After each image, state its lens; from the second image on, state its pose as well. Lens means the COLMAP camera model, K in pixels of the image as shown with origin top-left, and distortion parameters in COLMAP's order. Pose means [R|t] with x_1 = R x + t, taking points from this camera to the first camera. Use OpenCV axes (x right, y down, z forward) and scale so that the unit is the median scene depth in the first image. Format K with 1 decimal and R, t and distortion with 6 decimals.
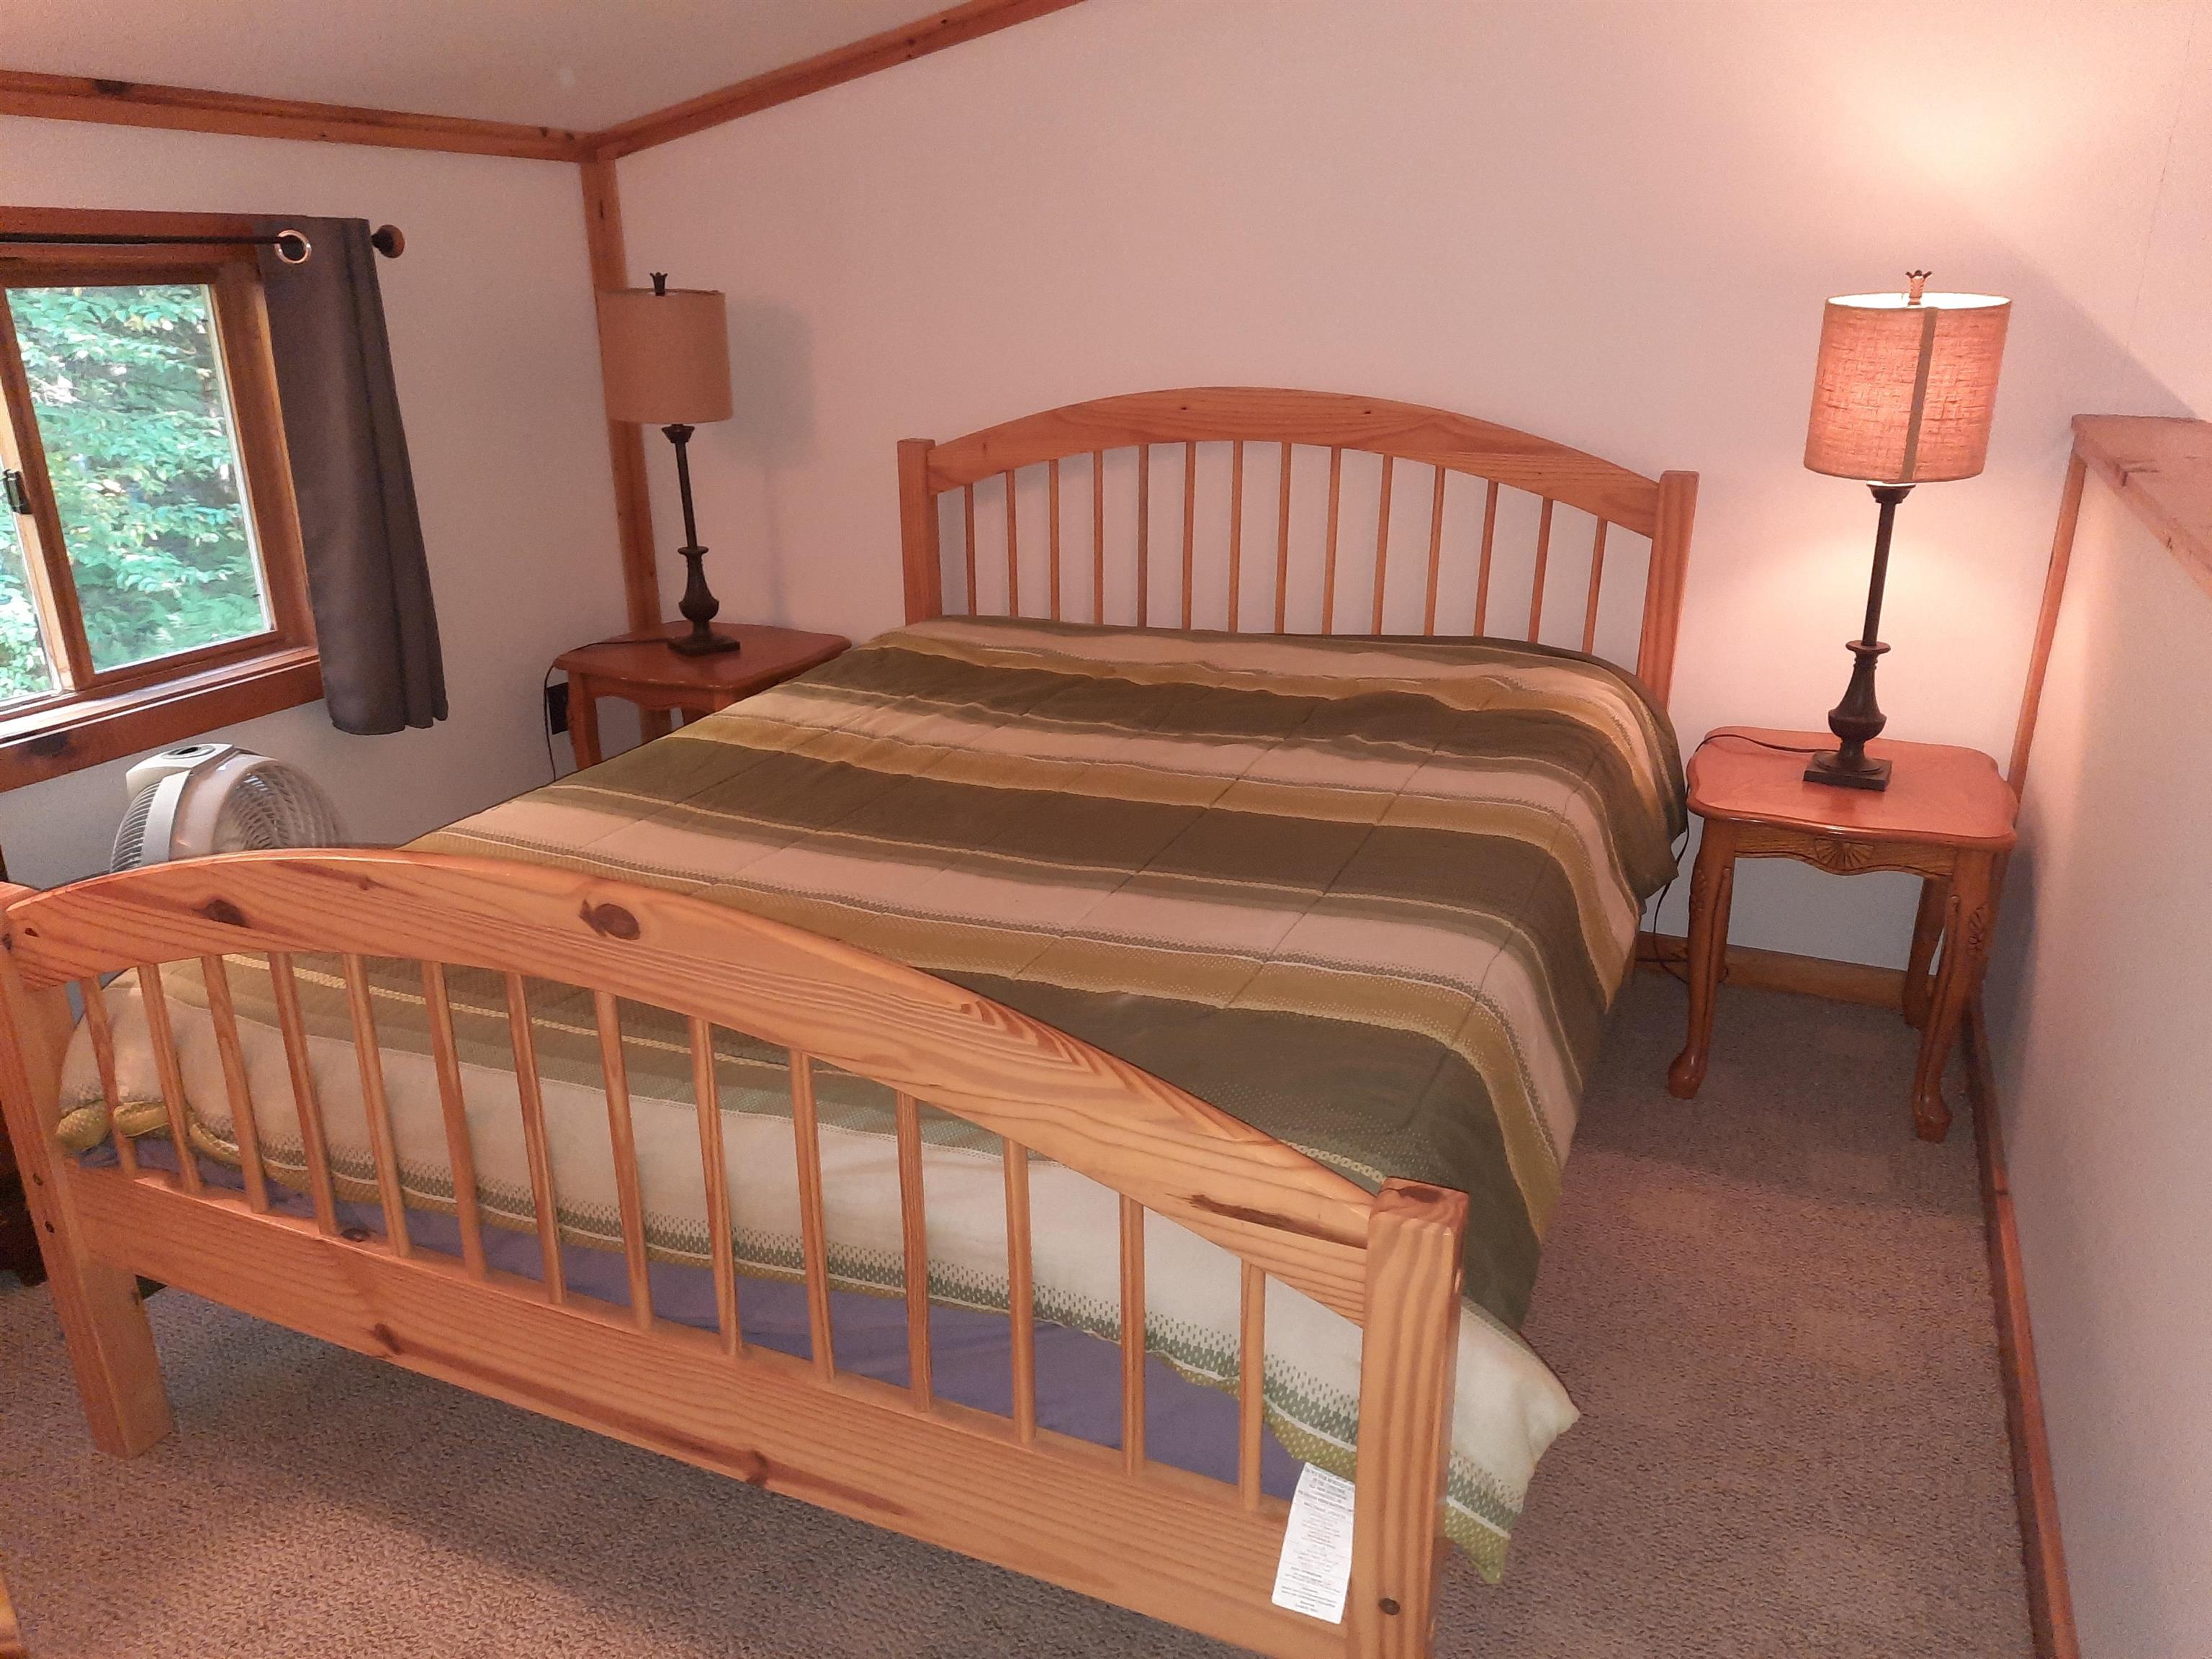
lens RADIAL K [[1610.3, 0, 1121.0], [0, 1610.3, 884.3], [0, 0, 1]] dist [0.053230, -0.055553]
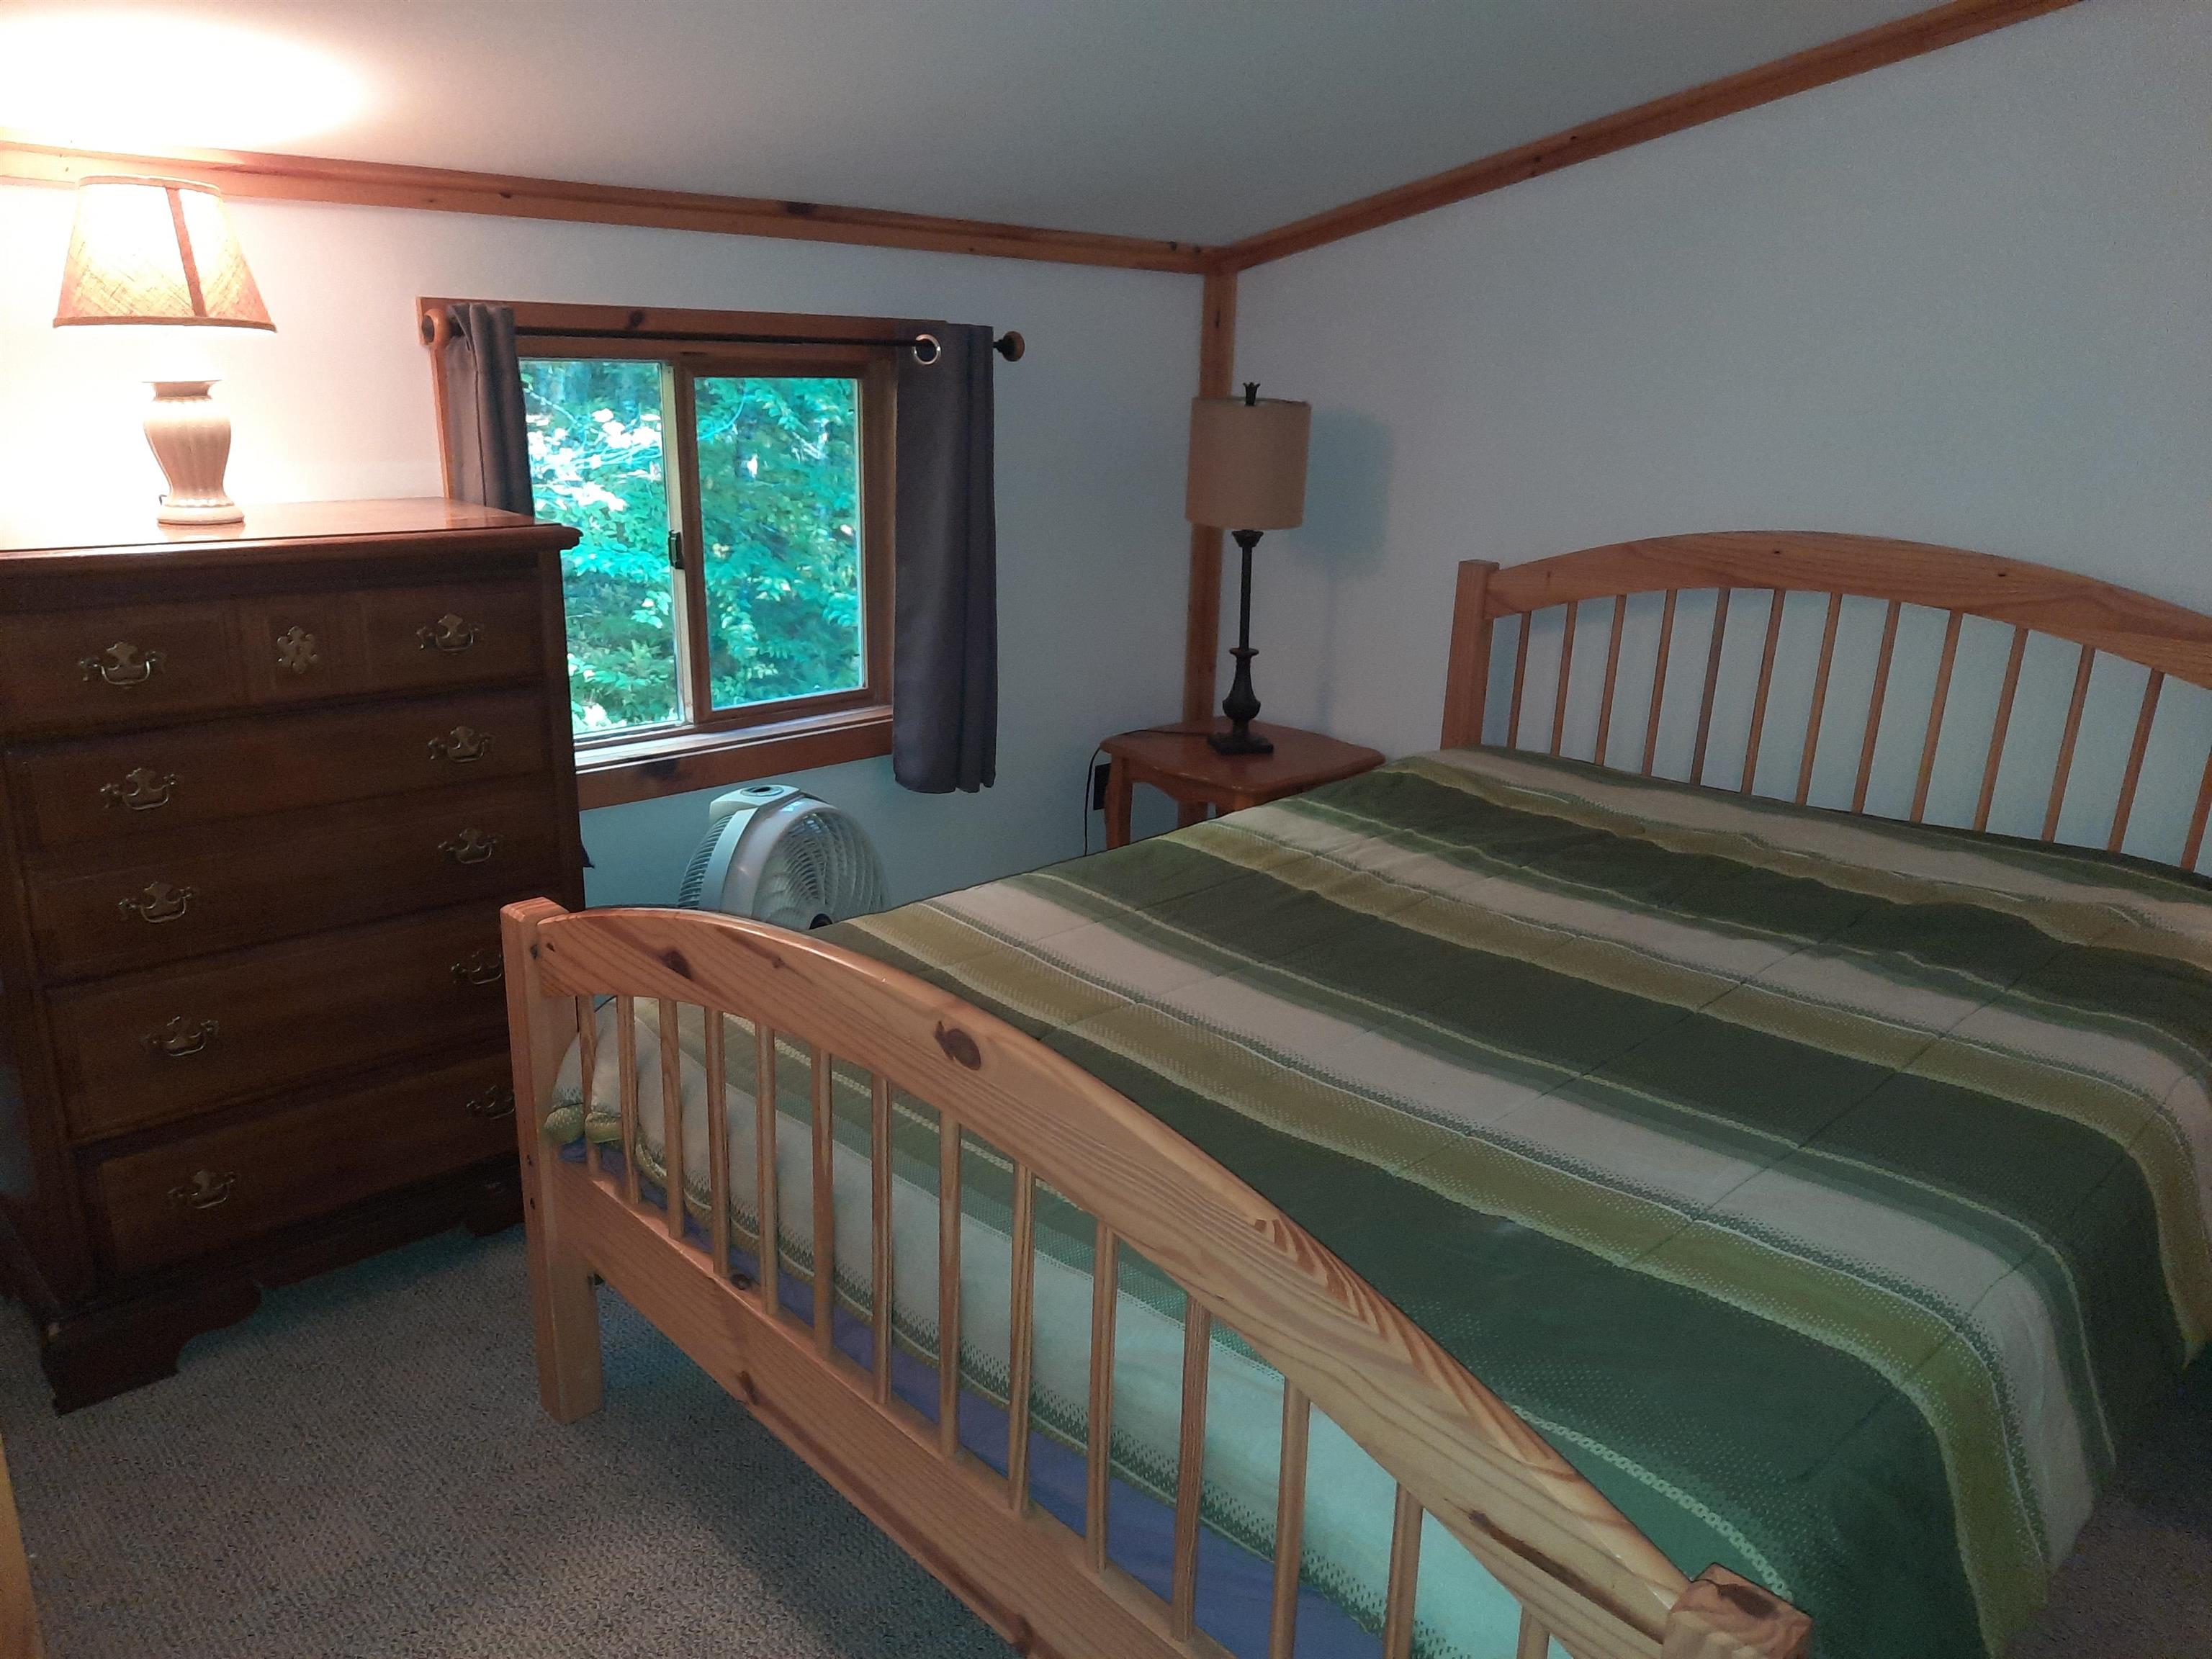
lens RADIAL K [[1610.3, 0, 1149.1], [0, 1610.3, 871.6], [0, 0, 1]] dist [0.053230, -0.055553]
pose [[0.921777, 0.151123, -0.357056, 0.081334], [-0.170197, 0.985155, -0.022417, -0.050960], [0.348368, 0.081434, 0.933814, 0.068970]]
